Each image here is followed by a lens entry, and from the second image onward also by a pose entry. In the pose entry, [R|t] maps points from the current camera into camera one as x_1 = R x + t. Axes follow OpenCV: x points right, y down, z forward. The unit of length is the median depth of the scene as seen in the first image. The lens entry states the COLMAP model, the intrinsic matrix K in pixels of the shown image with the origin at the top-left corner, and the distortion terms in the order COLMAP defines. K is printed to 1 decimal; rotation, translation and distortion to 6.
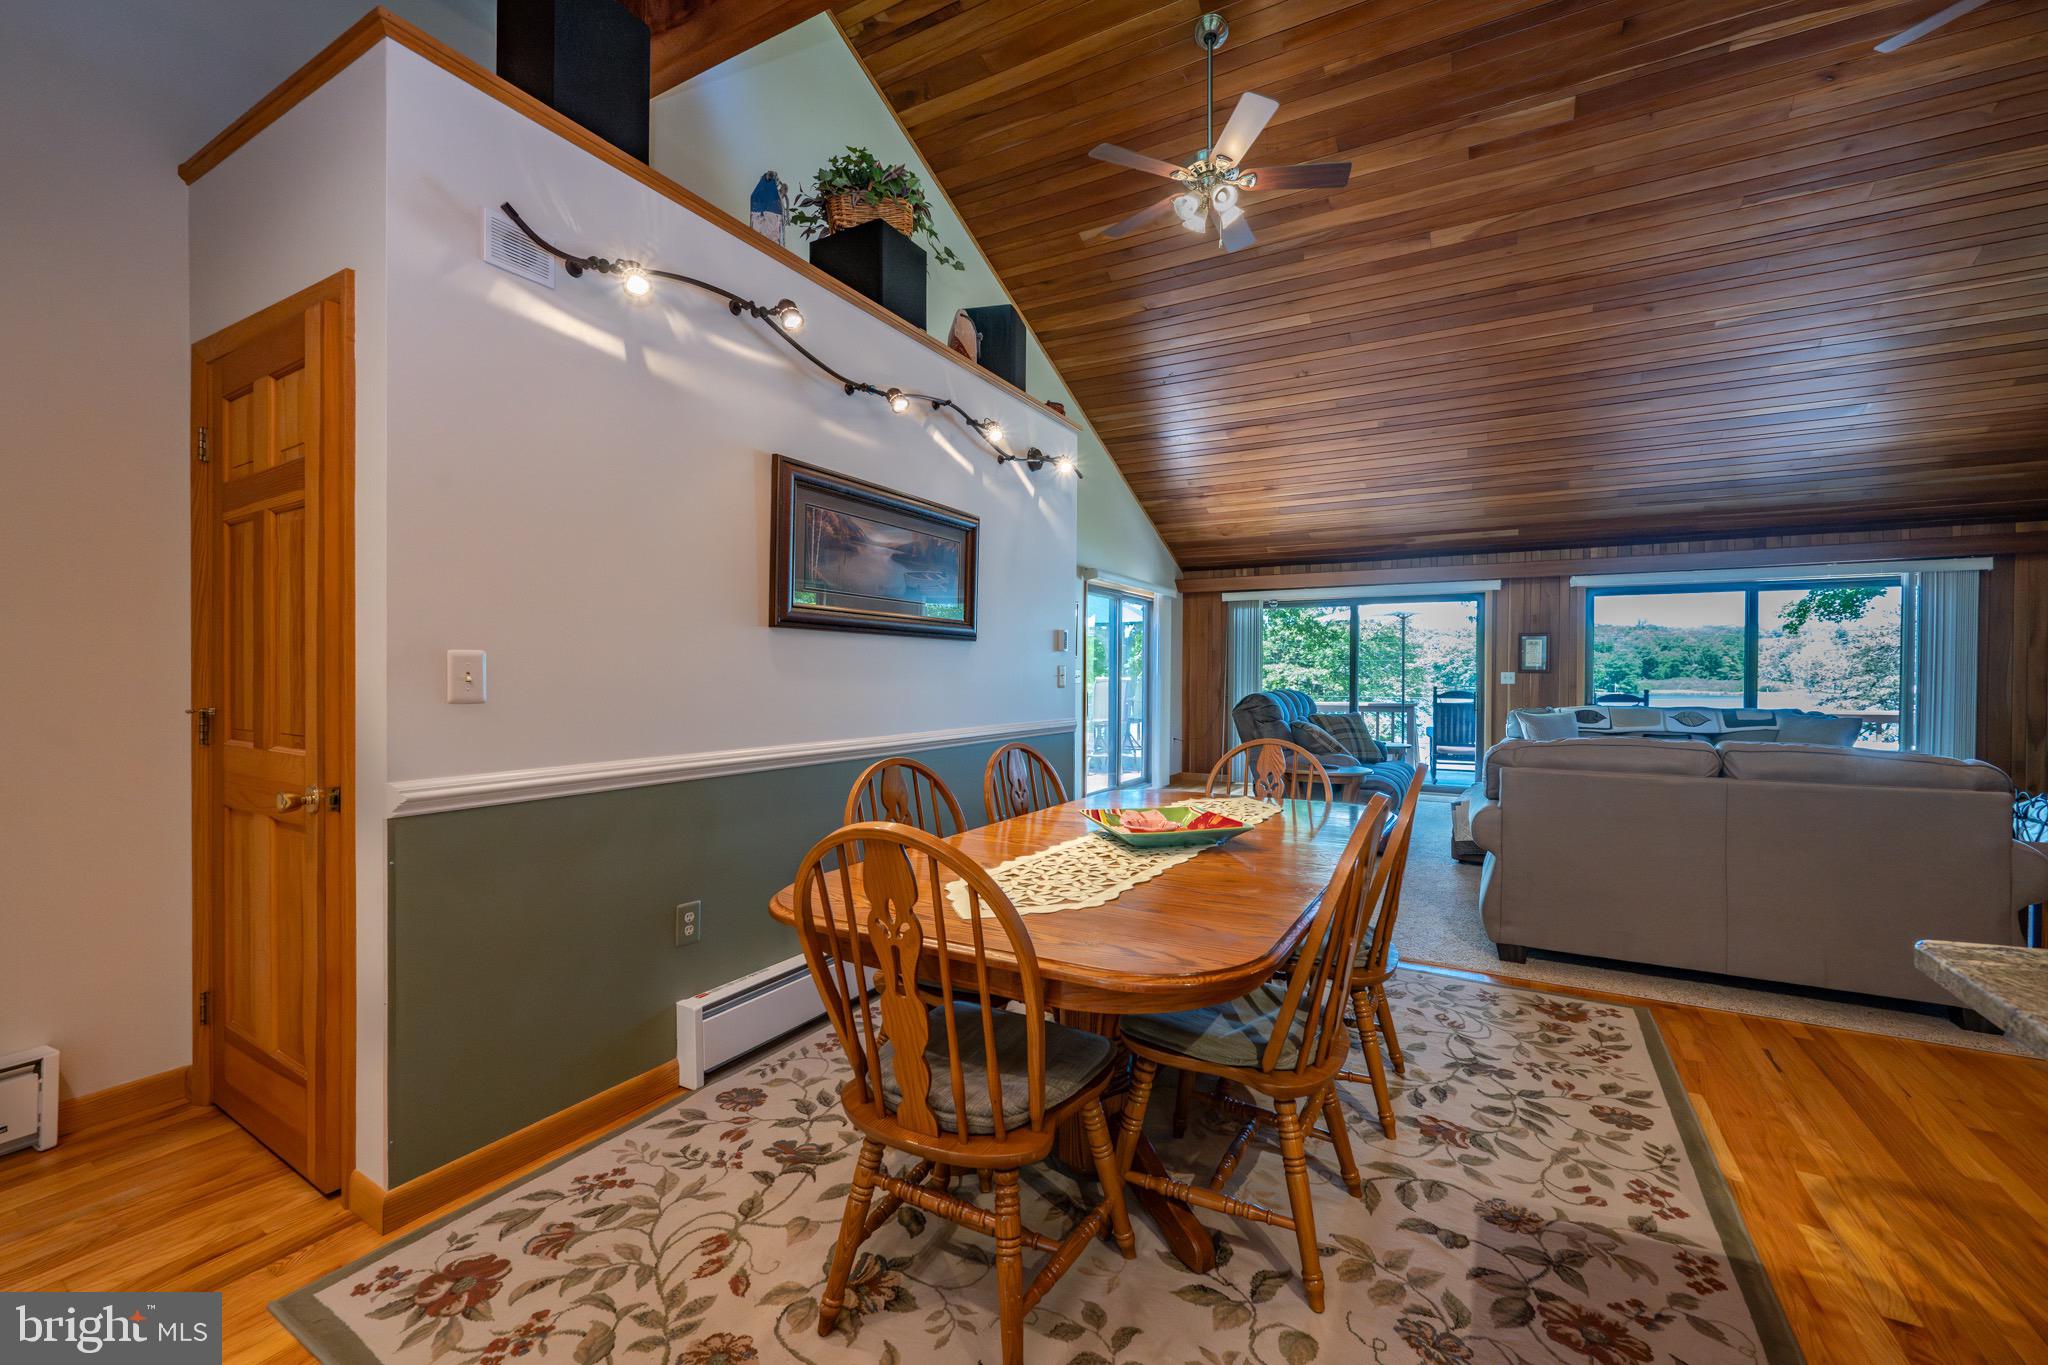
lens RADIAL K [[830.4, 0, 1067.4], [0, 830.4, 677.0], [0, 0, 1]] dist [-0.006279, 0.001458]
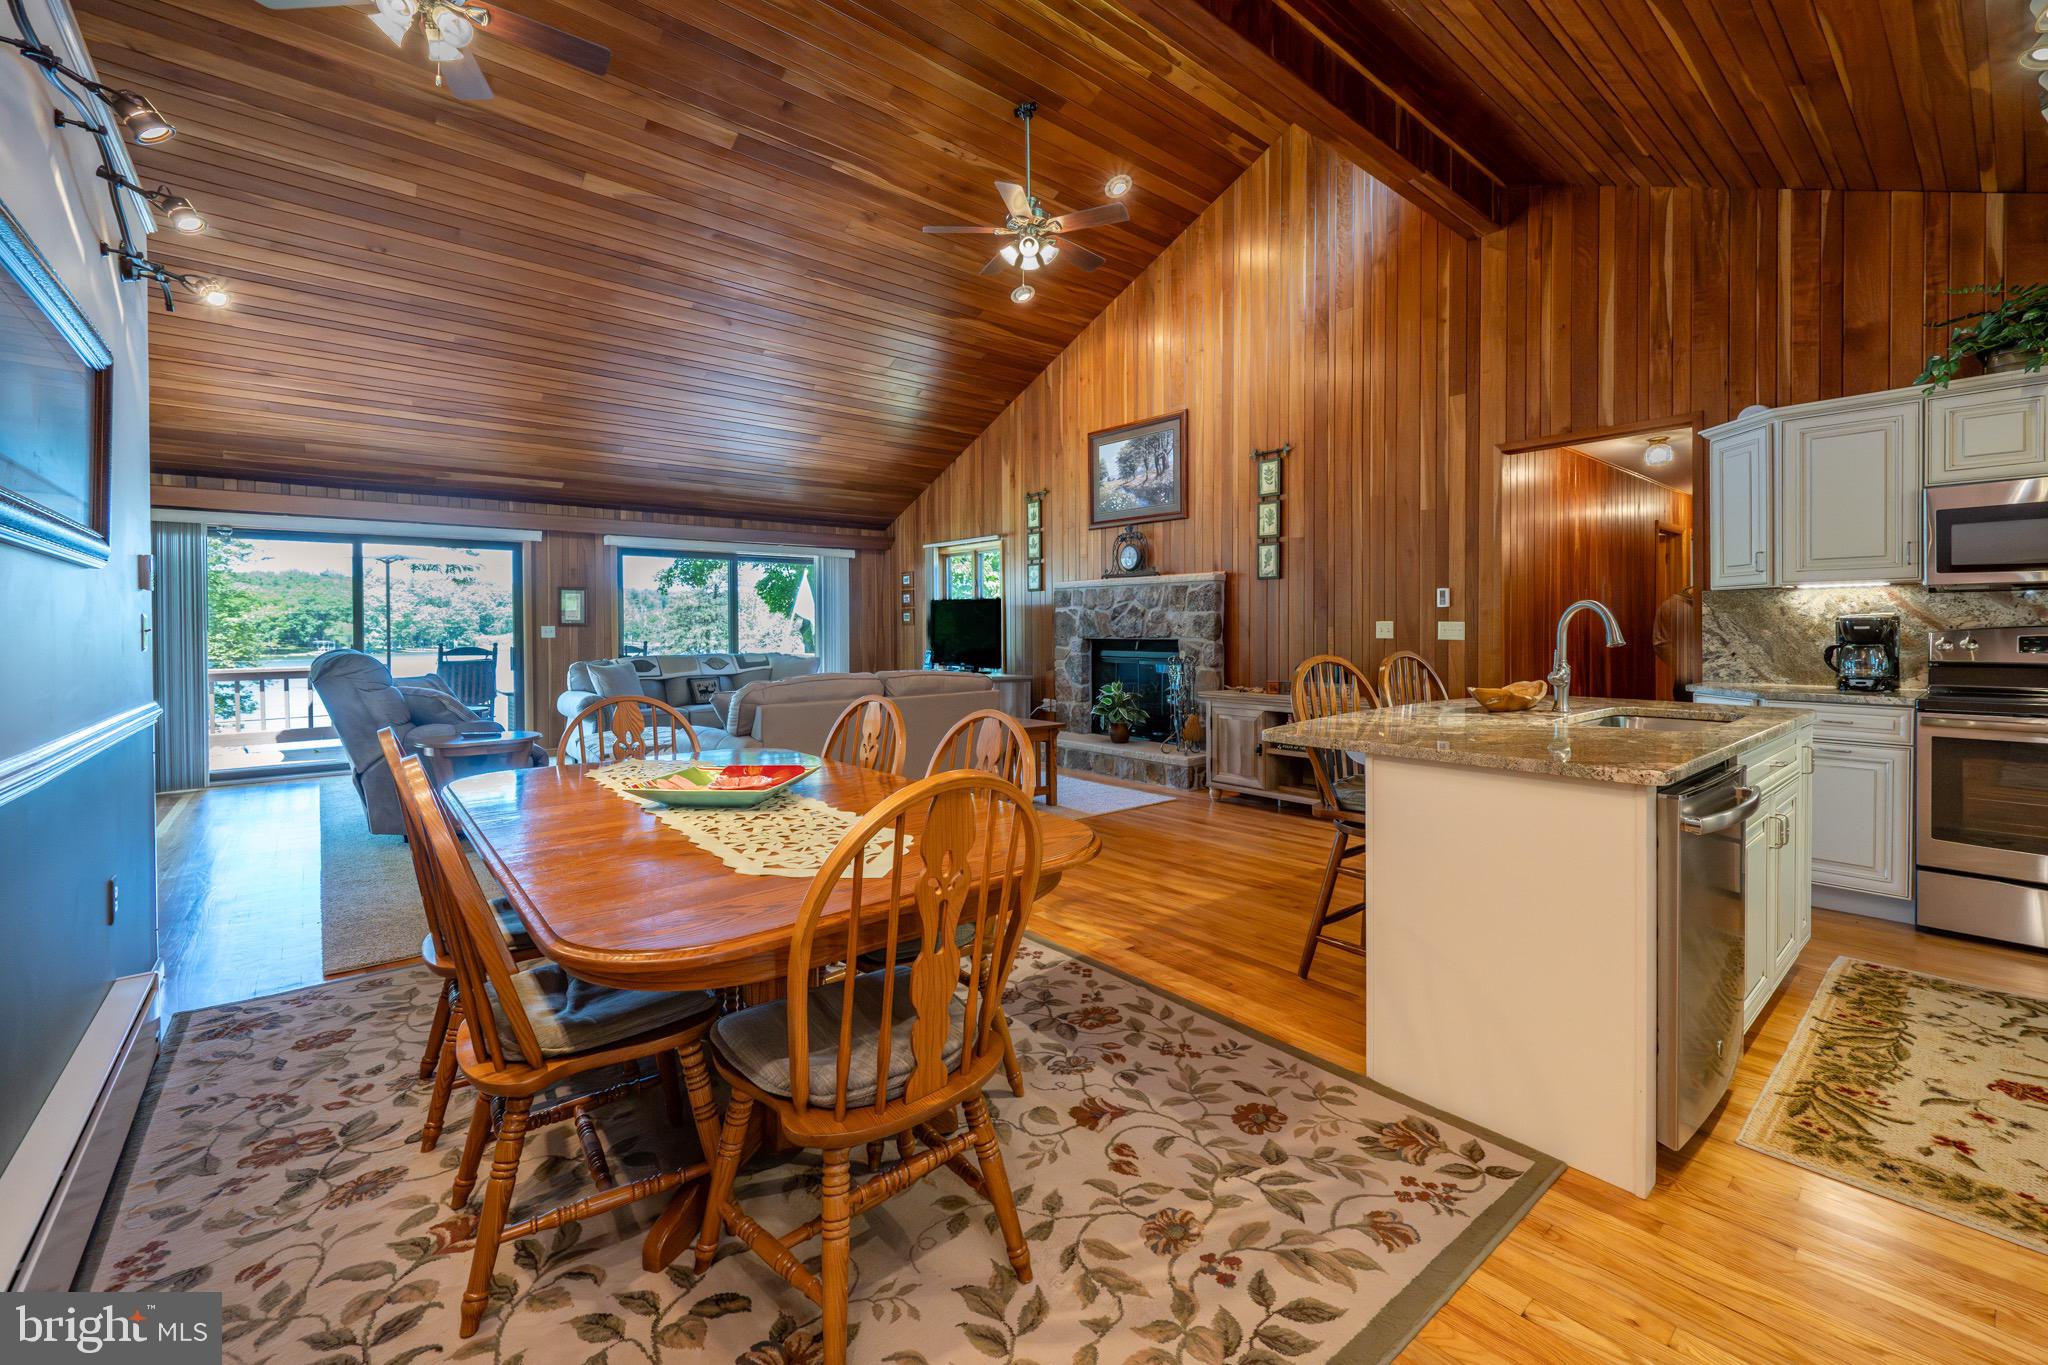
lens RADIAL K [[830.4, 0, 1043.2], [0, 830.4, 639.9], [0, 0, 1]] dist [-0.006279, 0.001458]
pose [[0.353320, -0.017072, 0.935347, -0.432387], [0.009022, 0.999849, 0.014841, 0.004150], [-0.935459, 0.003195, 0.353421, 0.229160]]
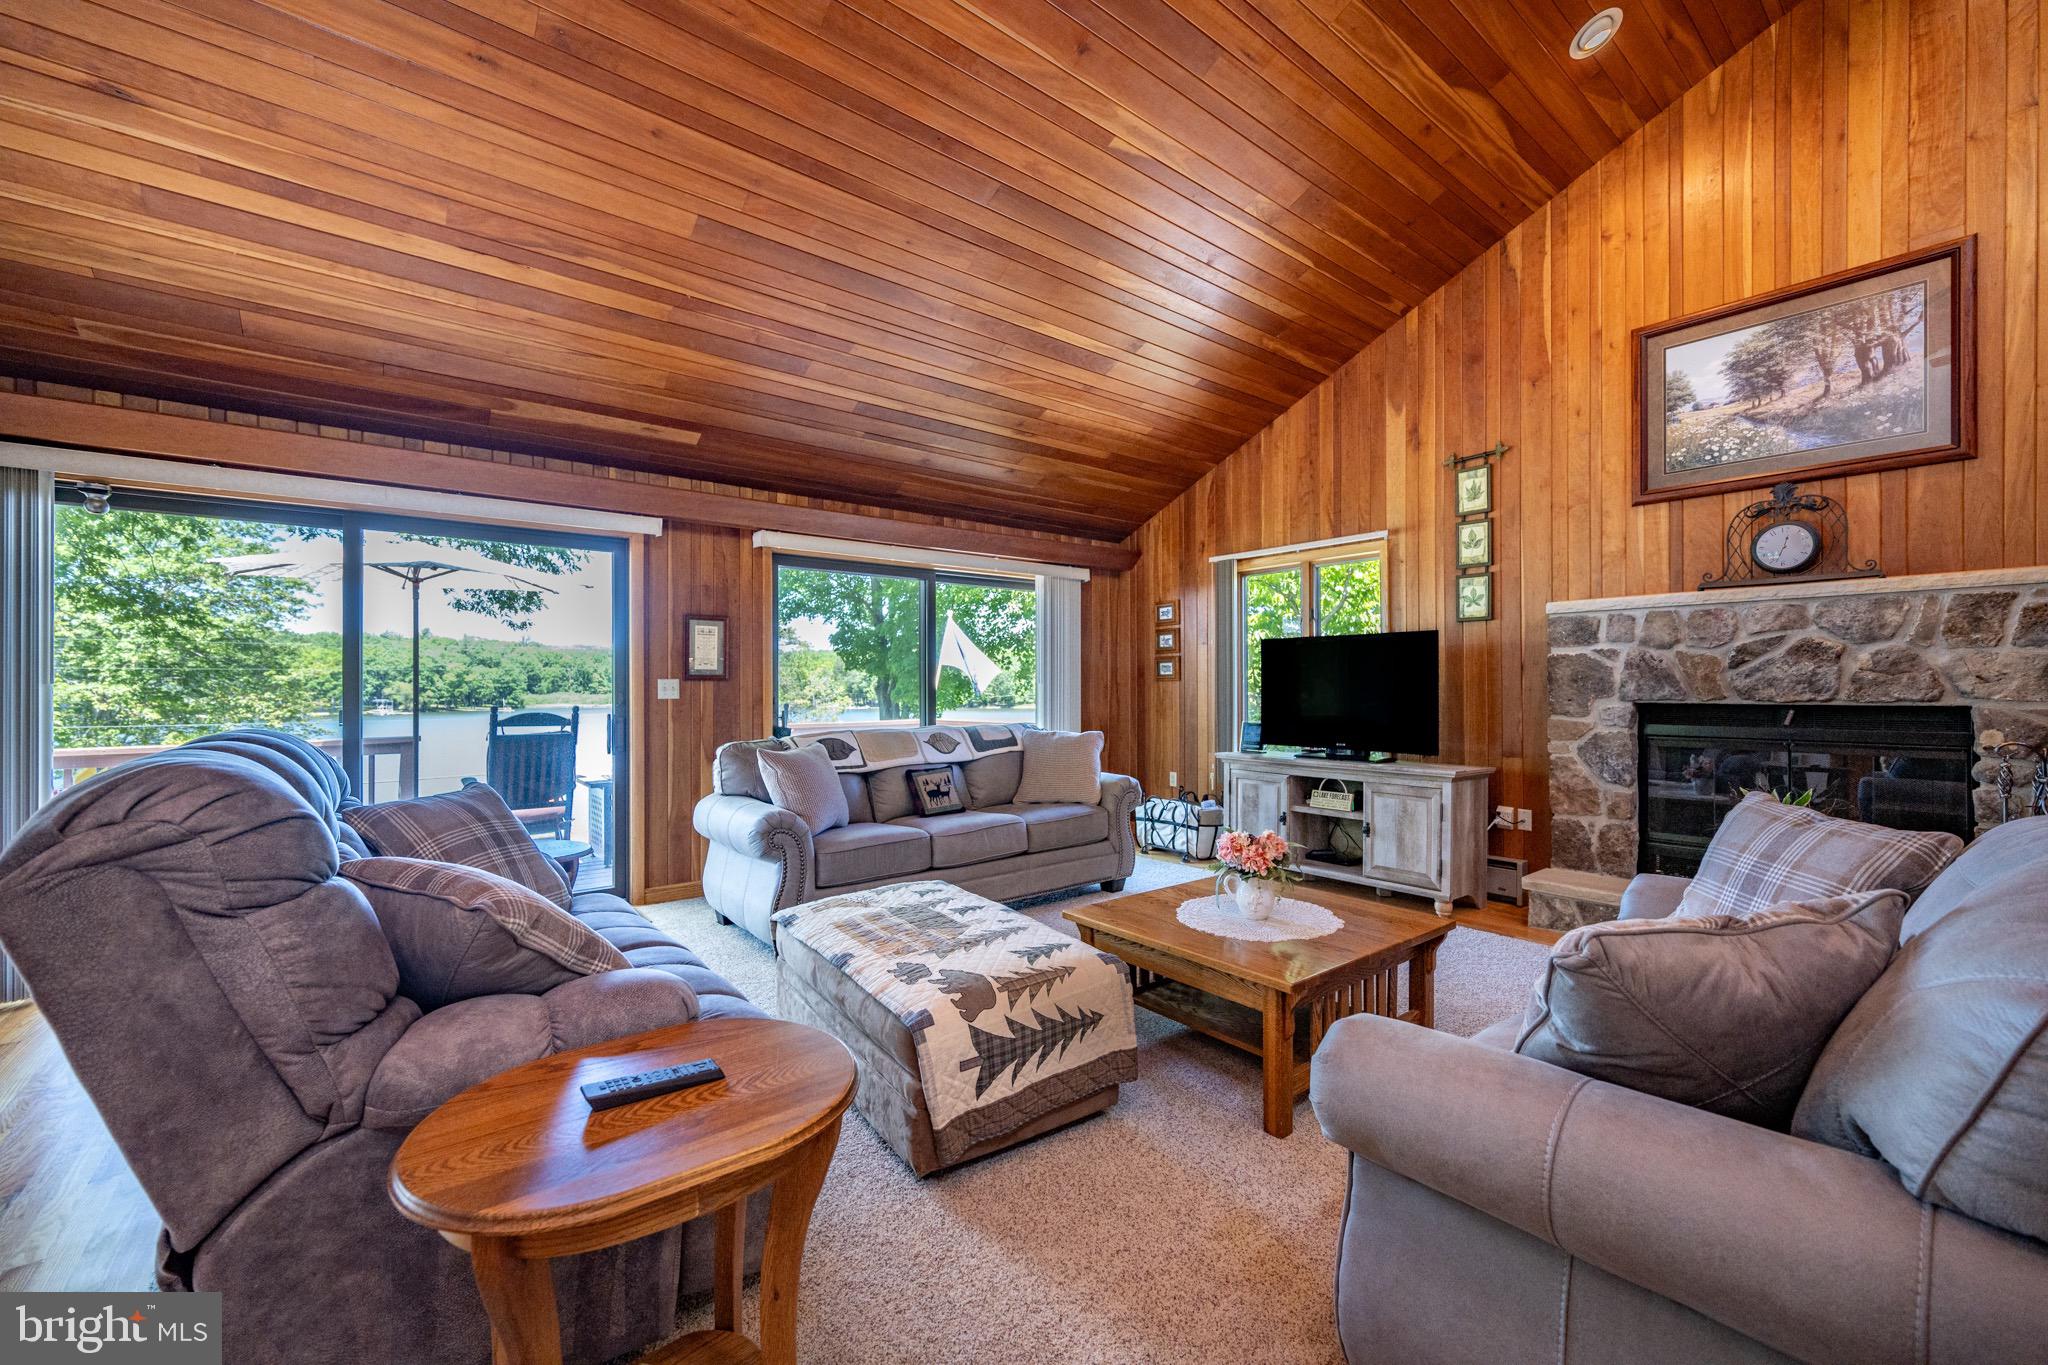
lens RADIAL K [[830.4, 0, 1021.8], [0, 830.4, 688.6], [0, 0, 1]] dist [-0.006279, 0.001458]
pose [[0.408192, -0.002891, 0.912891, 0.231015], [0.007295, 0.999973, -0.000095, 0.007039], [-0.912867, 0.006698, 0.408202, 1.249364]]
